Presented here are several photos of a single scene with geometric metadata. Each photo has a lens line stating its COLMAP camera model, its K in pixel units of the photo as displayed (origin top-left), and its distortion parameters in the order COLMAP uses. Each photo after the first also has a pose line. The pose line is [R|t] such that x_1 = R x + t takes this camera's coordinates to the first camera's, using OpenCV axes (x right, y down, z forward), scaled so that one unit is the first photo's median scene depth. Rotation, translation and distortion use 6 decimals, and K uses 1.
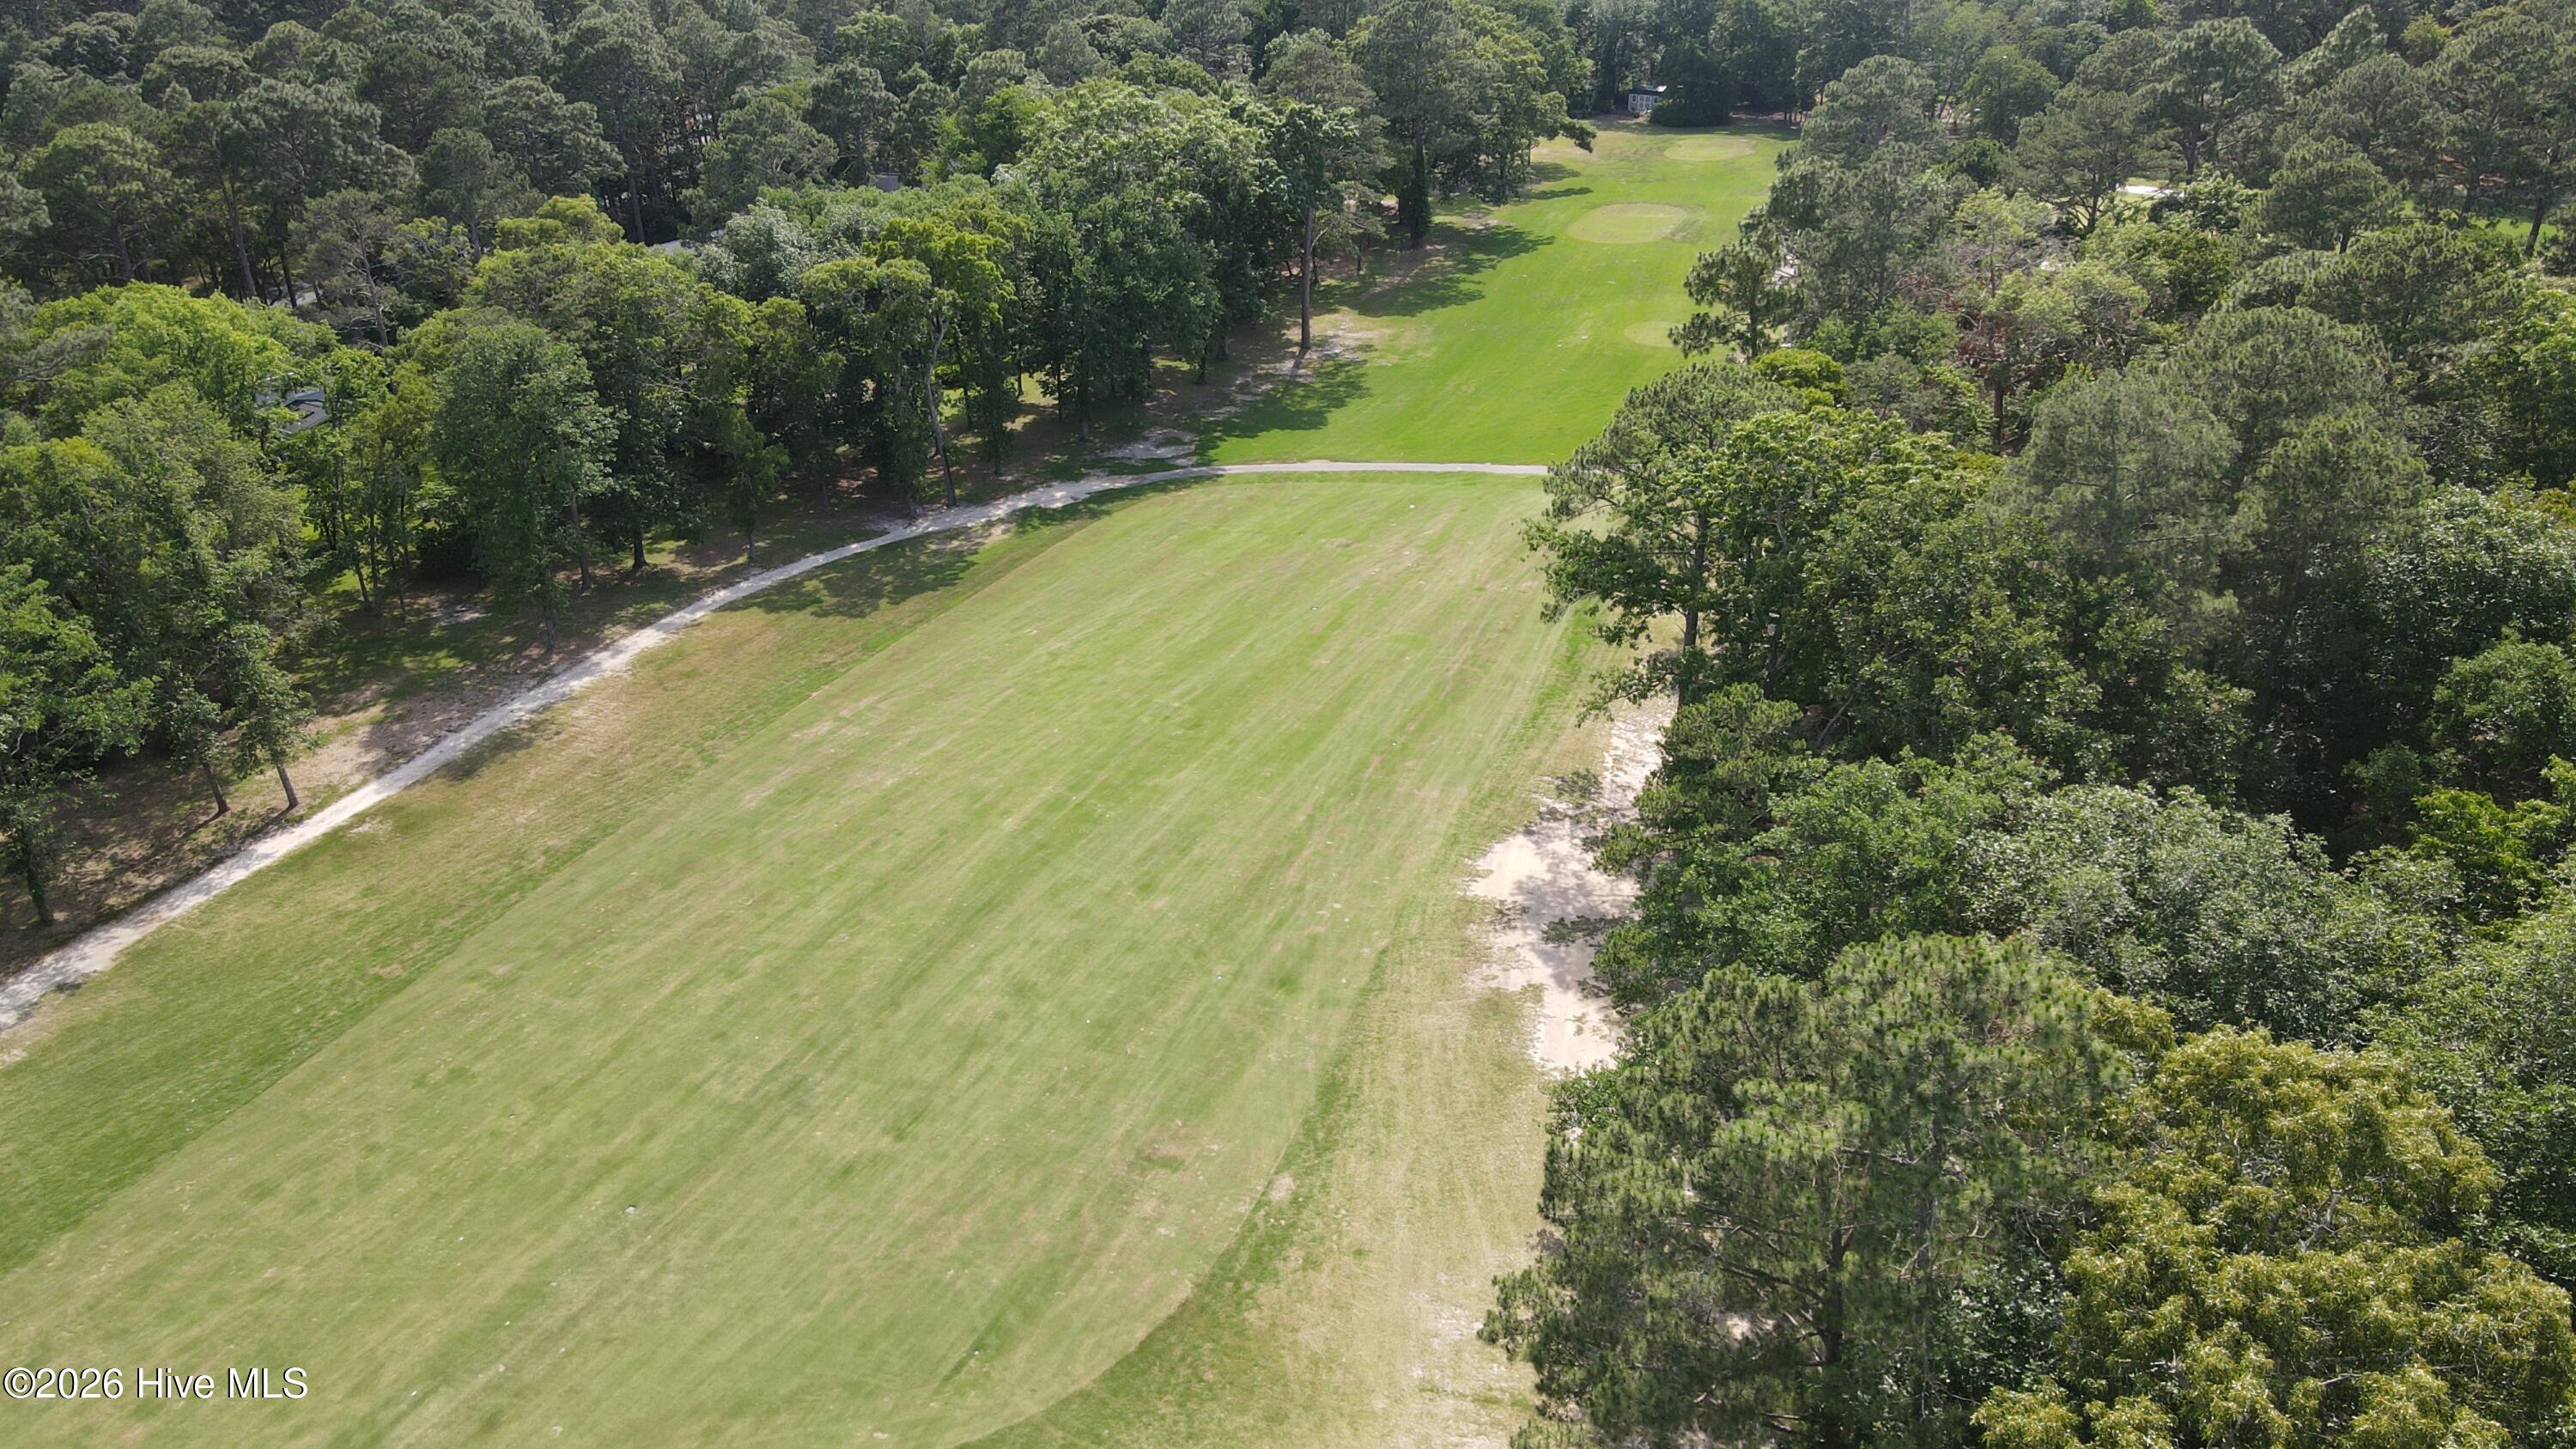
lens RADIAL K [[1892.8, 0, 1284.8], [0, 1892.8, 728.2], [0, 0, 1]] dist [0.004347, 0.009347]
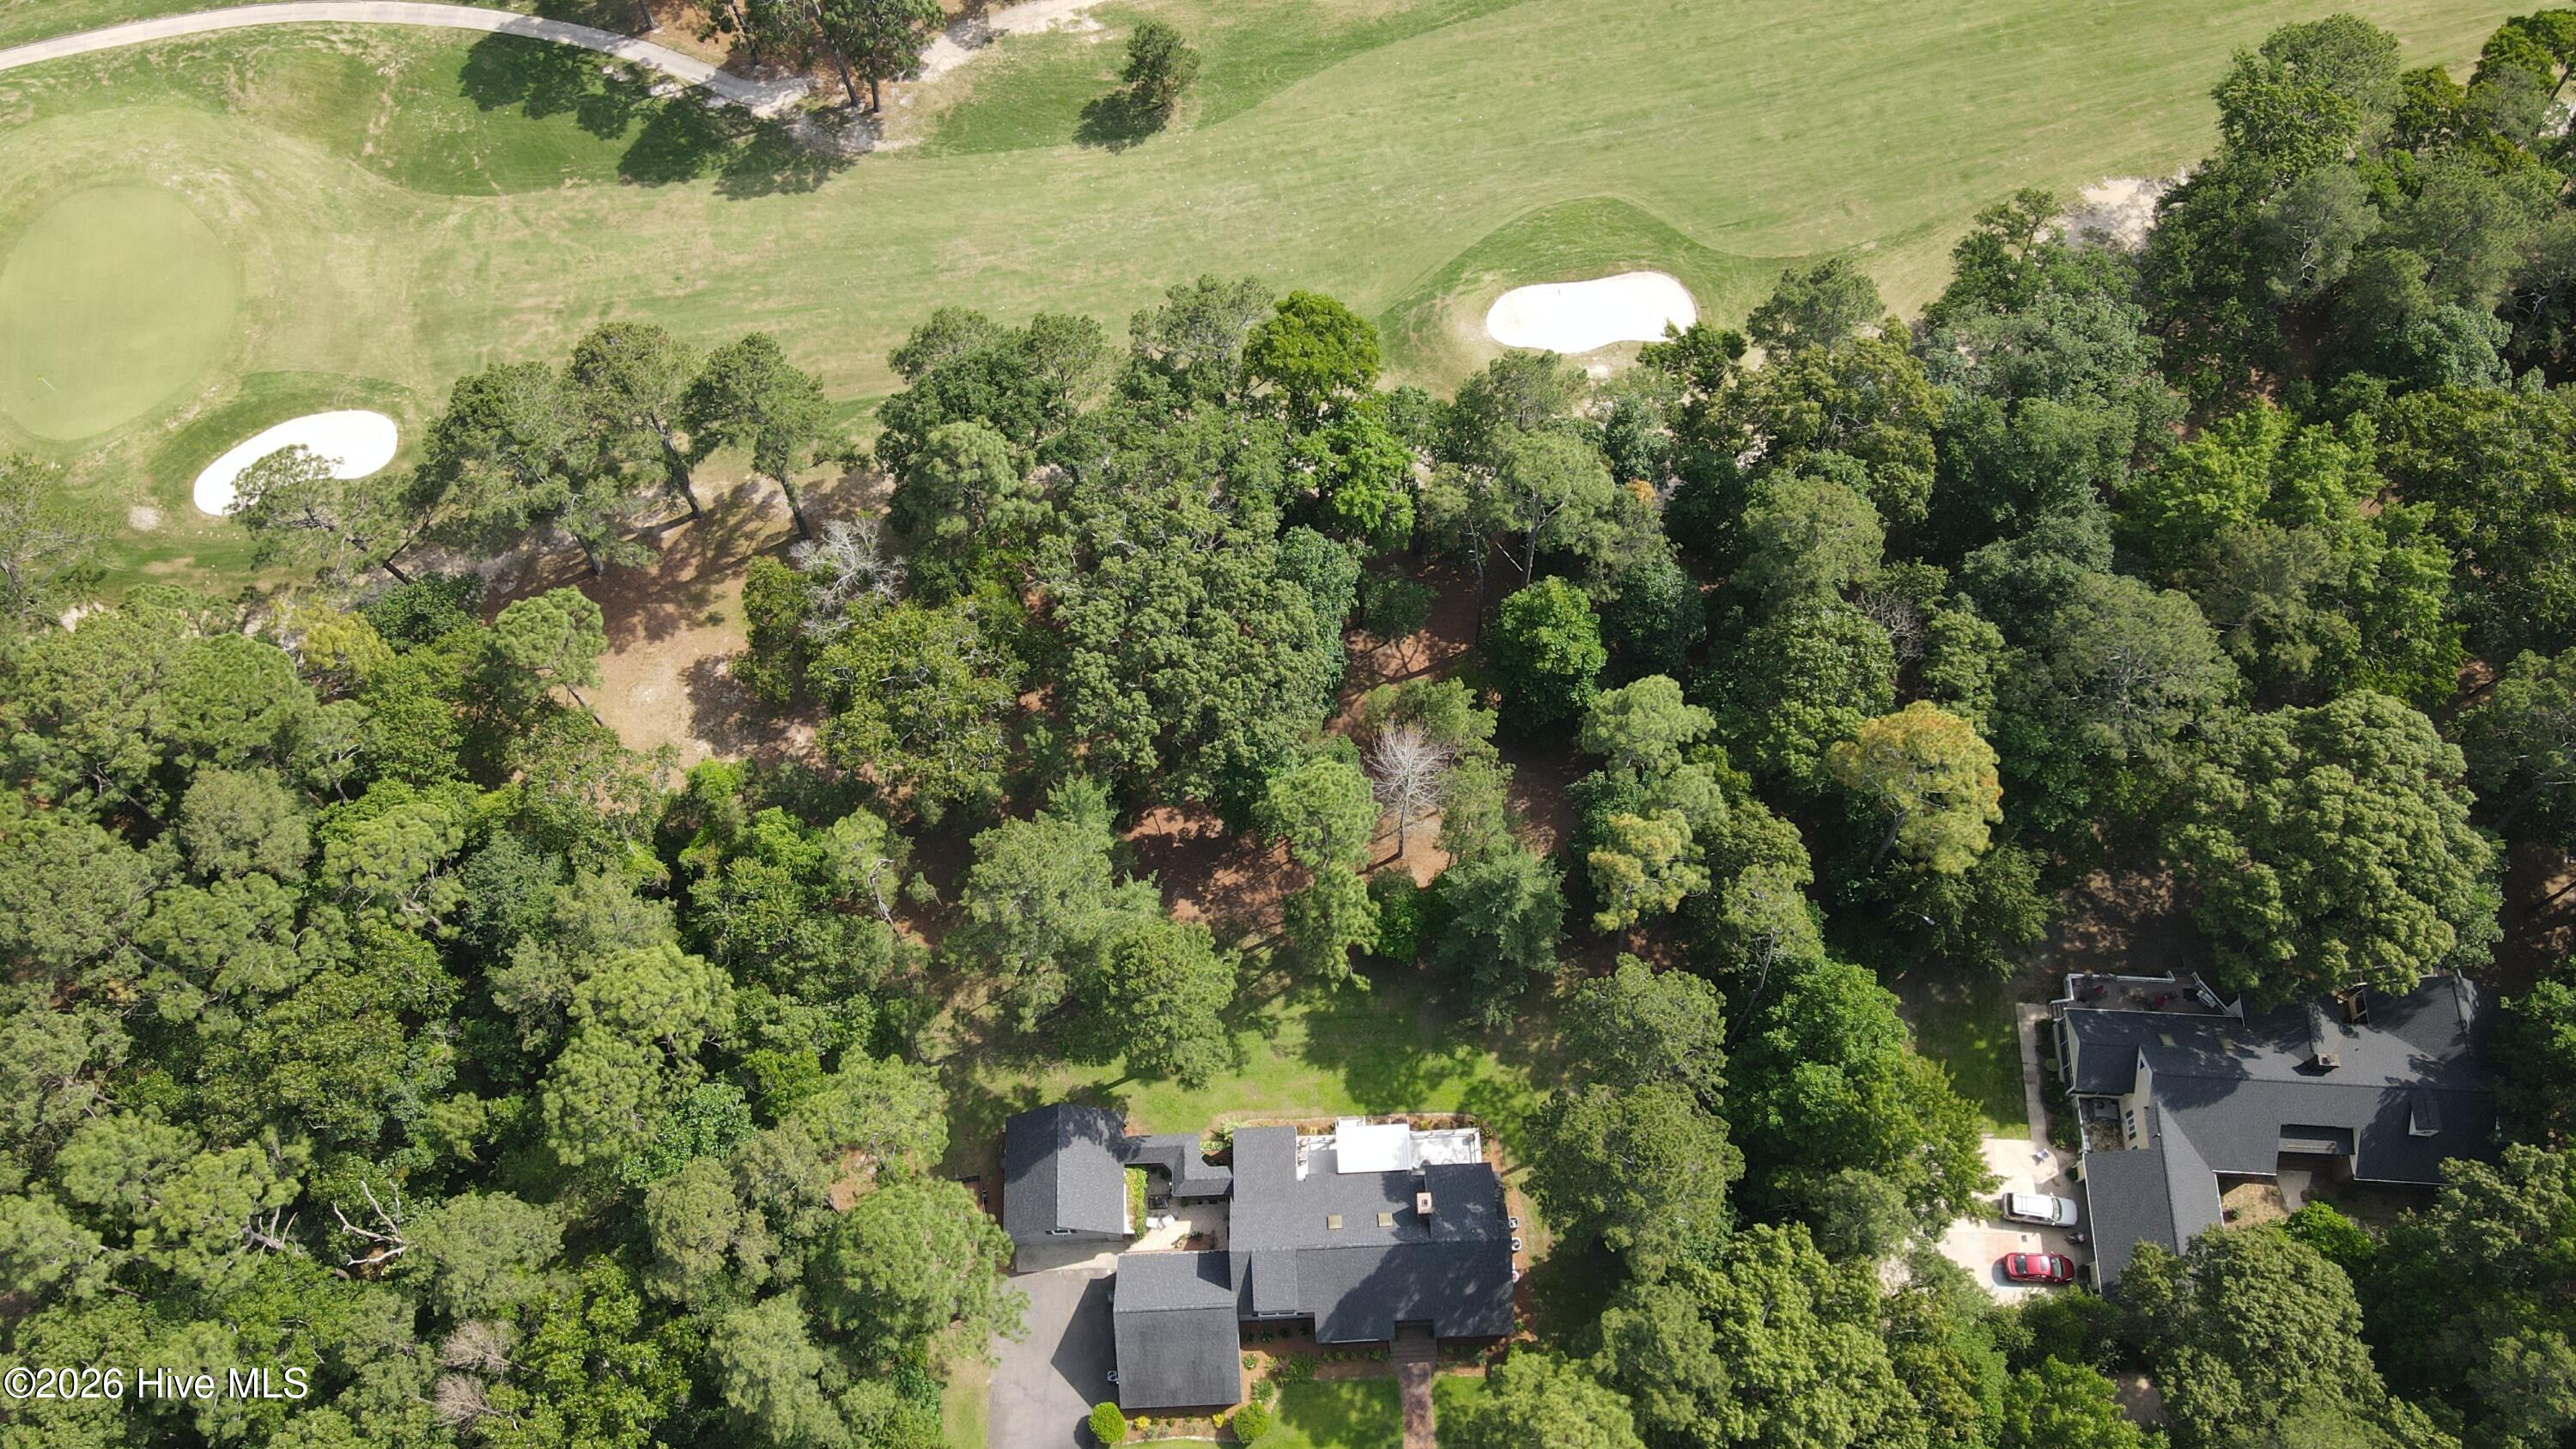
lens RADIAL K [[1892.8, 0, 1283.4], [0, 1892.8, 711.6], [0, 0, 1]] dist [0.004347, 0.009347]
pose [[0.620167, 0.701633, -0.350863, 0.650178], [-0.324959, 0.636853, 0.699156, -0.685006], [0.713999, -0.319577, 0.622957, -1.058348]]
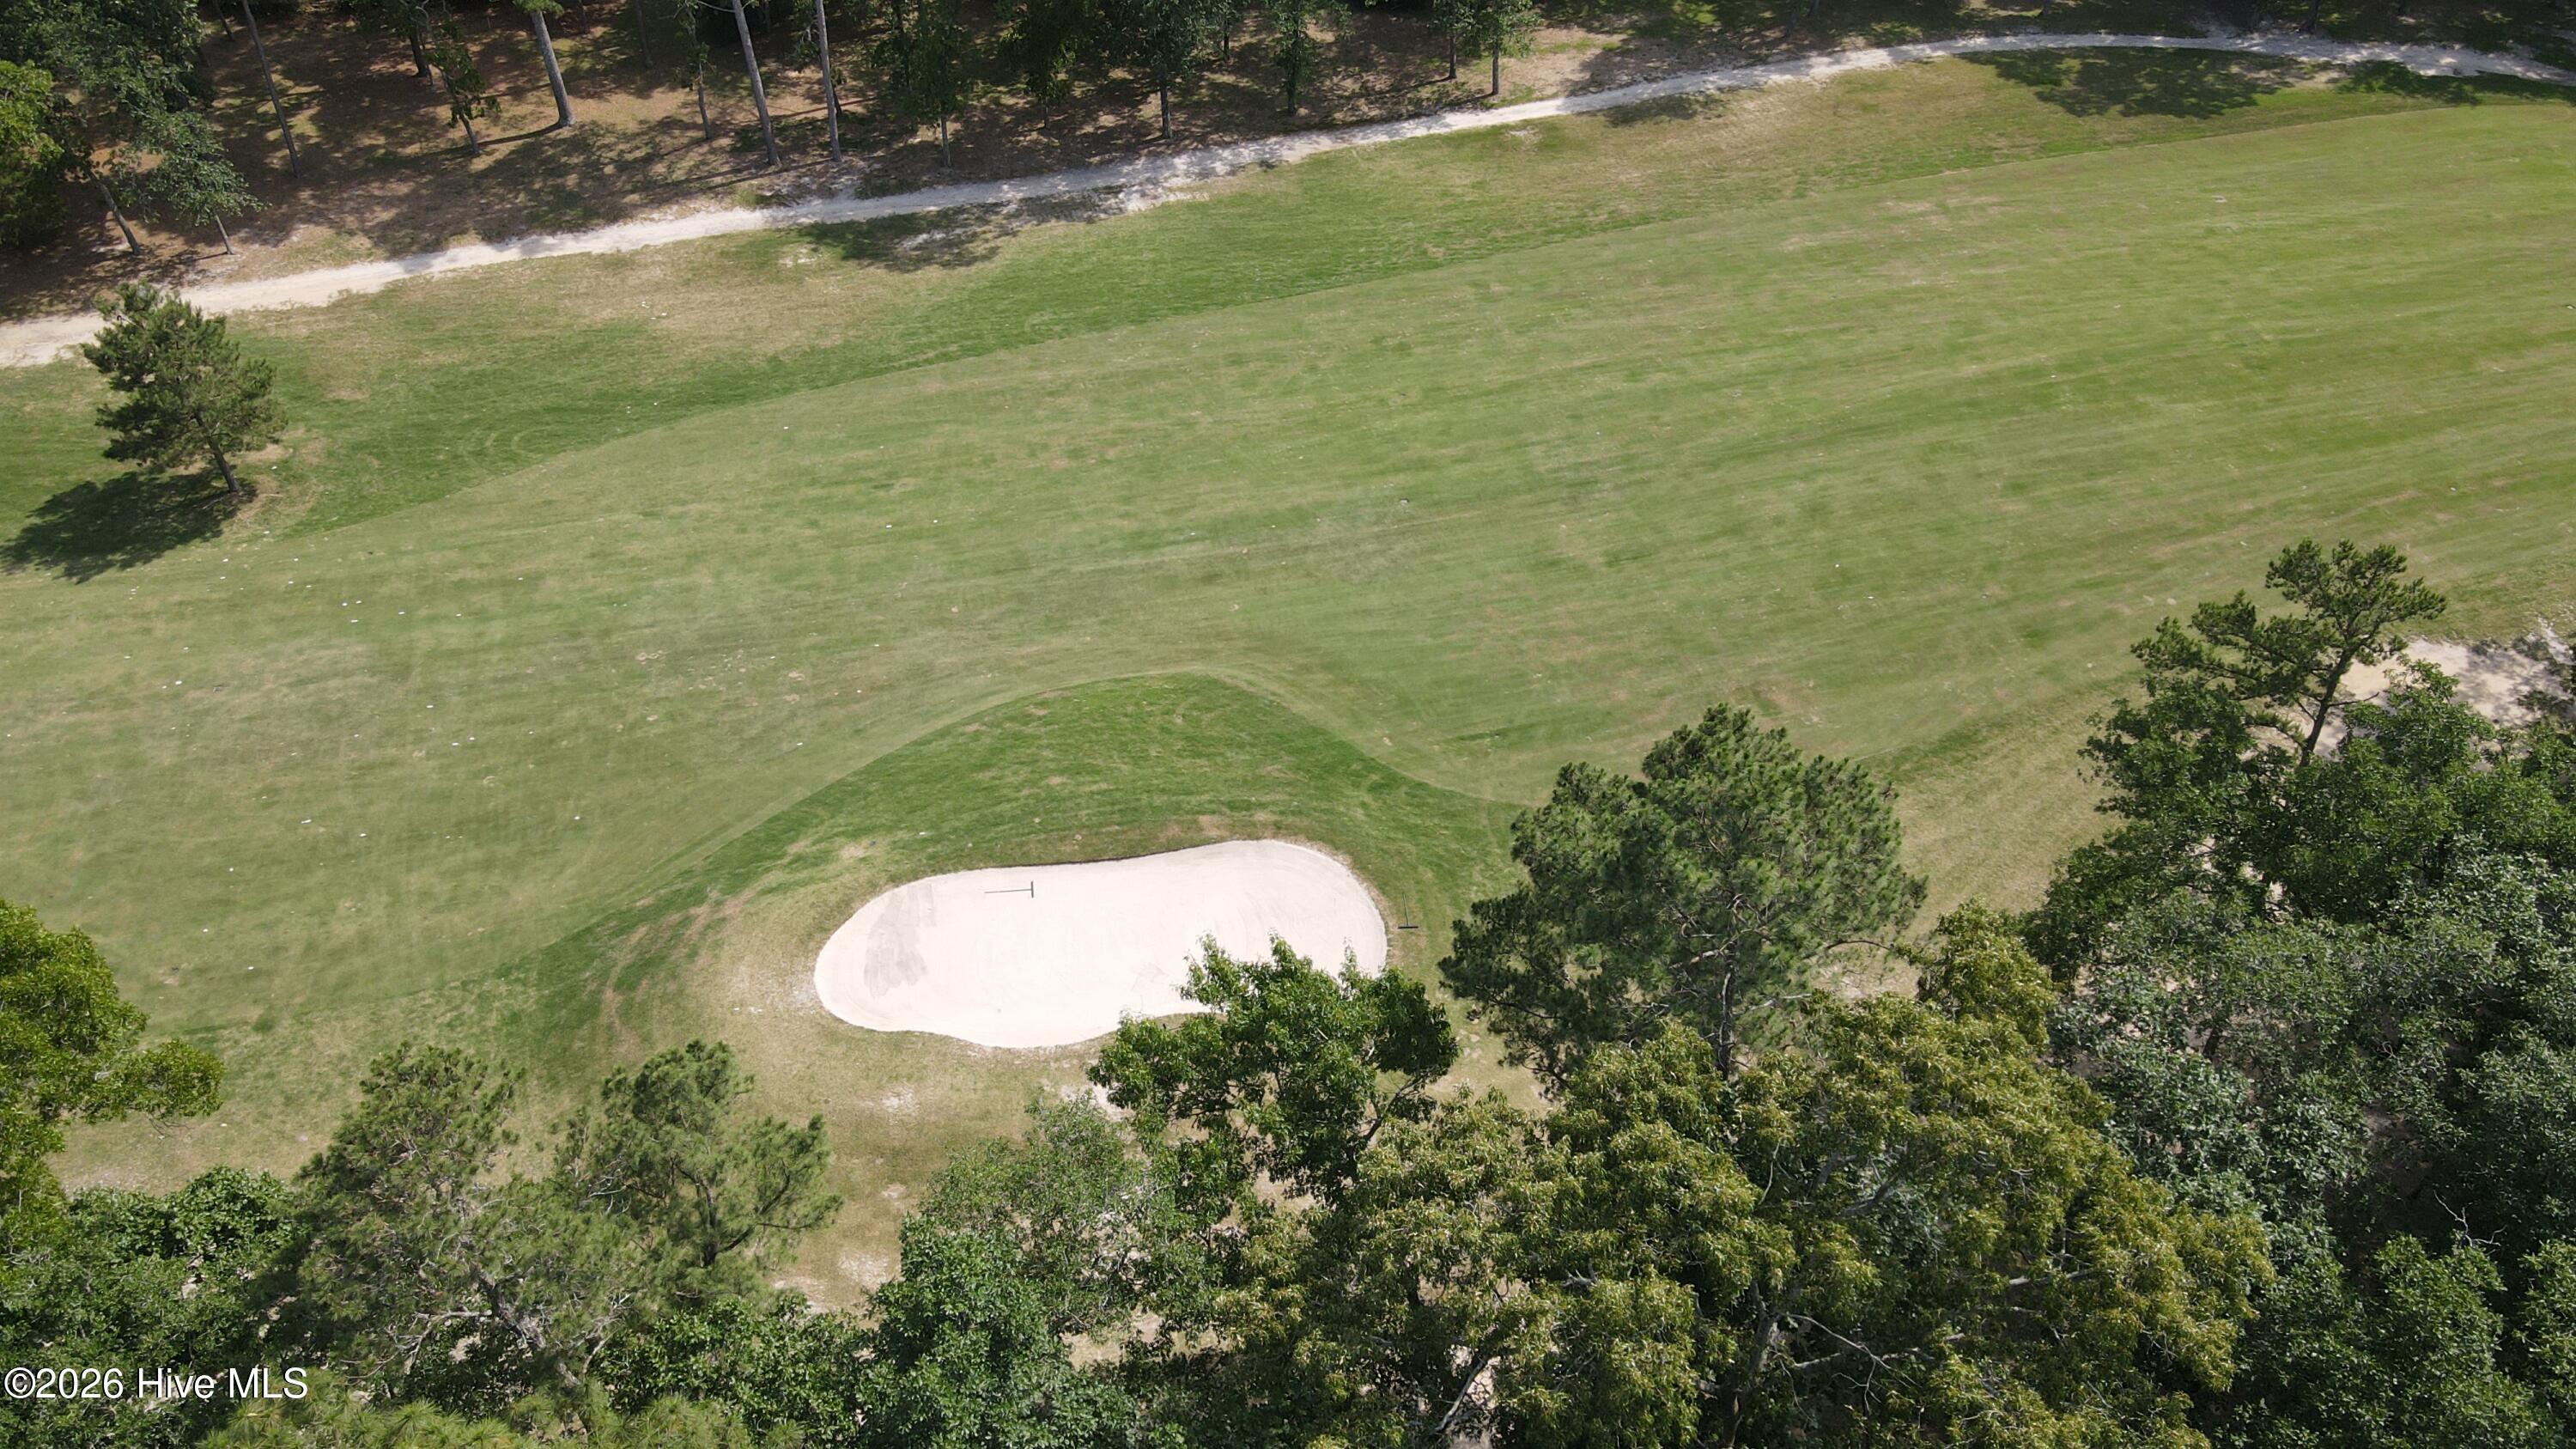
lens RADIAL K [[1892.8, 0, 1293.4], [0, 1892.8, 710.3], [0, 0, 1]] dist [0.004347, 0.009347]
pose [[0.631348, 0.537927, -0.558600, 0.281673], [-0.341622, 0.839572, 0.422390, -0.097938], [0.696200, -0.075845, 0.713830, 0.040194]]
